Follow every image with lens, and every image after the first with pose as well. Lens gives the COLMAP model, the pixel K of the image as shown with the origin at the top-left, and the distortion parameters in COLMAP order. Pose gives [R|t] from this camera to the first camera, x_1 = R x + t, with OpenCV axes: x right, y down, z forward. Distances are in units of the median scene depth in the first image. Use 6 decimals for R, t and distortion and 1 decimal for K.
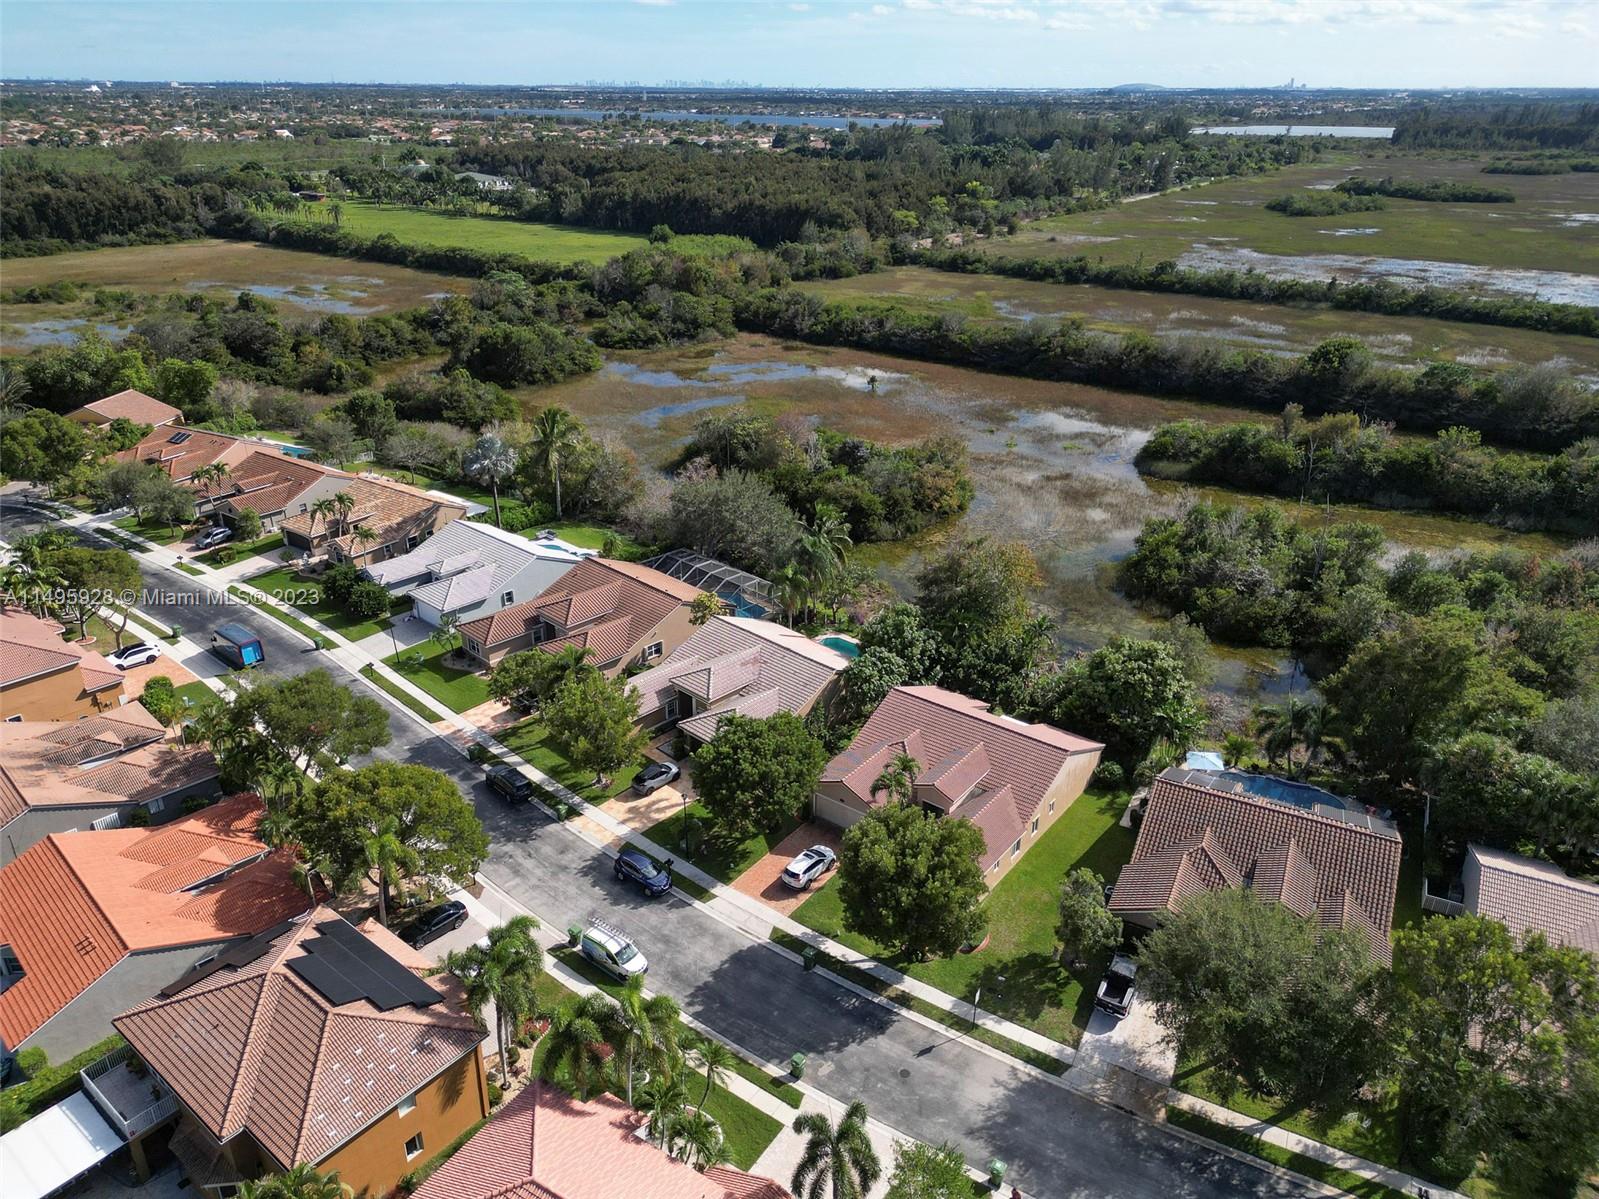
lens RADIAL K [[1104.0, 0, 799.5], [0, 1104.0, 599.5], [0, 0, 1]] dist [0.060134, -0.057060]
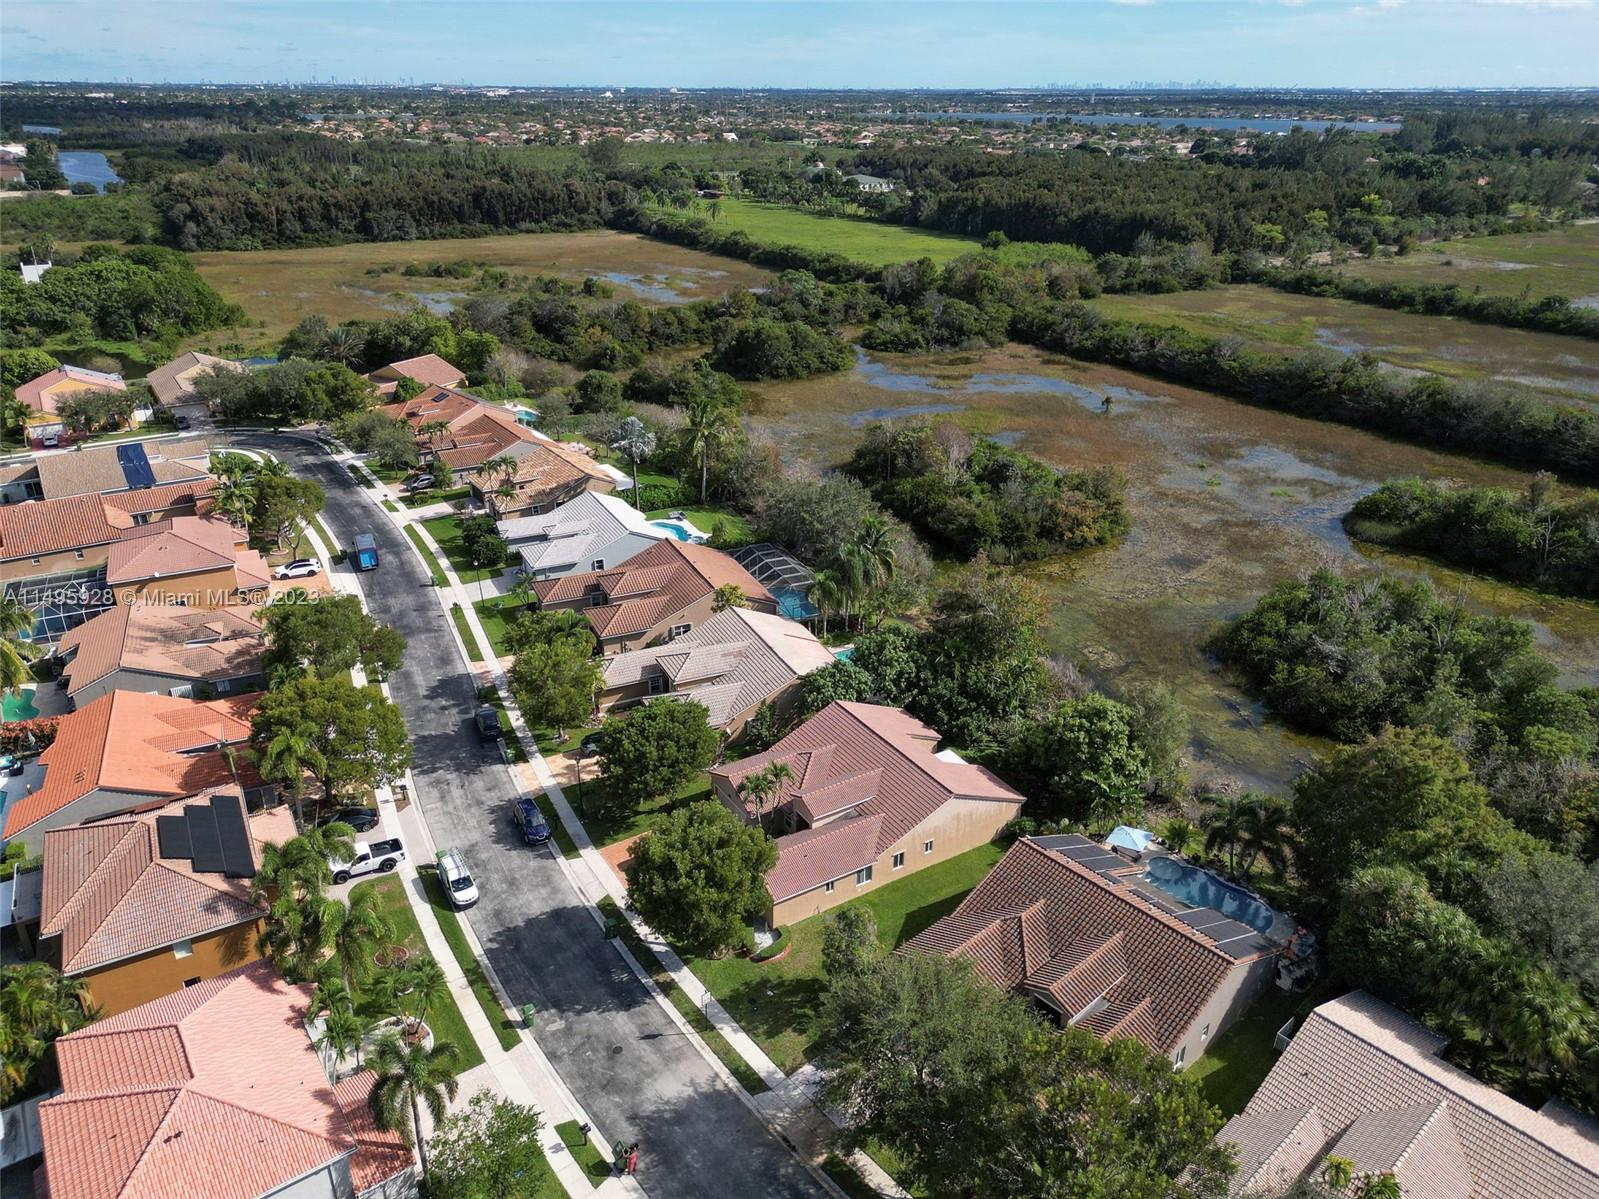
lens RADIAL K [[1104.0, 0, 799.5], [0, 1104.0, 599.5], [0, 0, 1]] dist [0.060134, -0.057060]
pose [[0.934308, 0.147786, -0.324389, 0.198977], [-0.148551, 0.988648, 0.022554, -0.015702], [0.324040, 0.027115, 0.945655, 0.020343]]
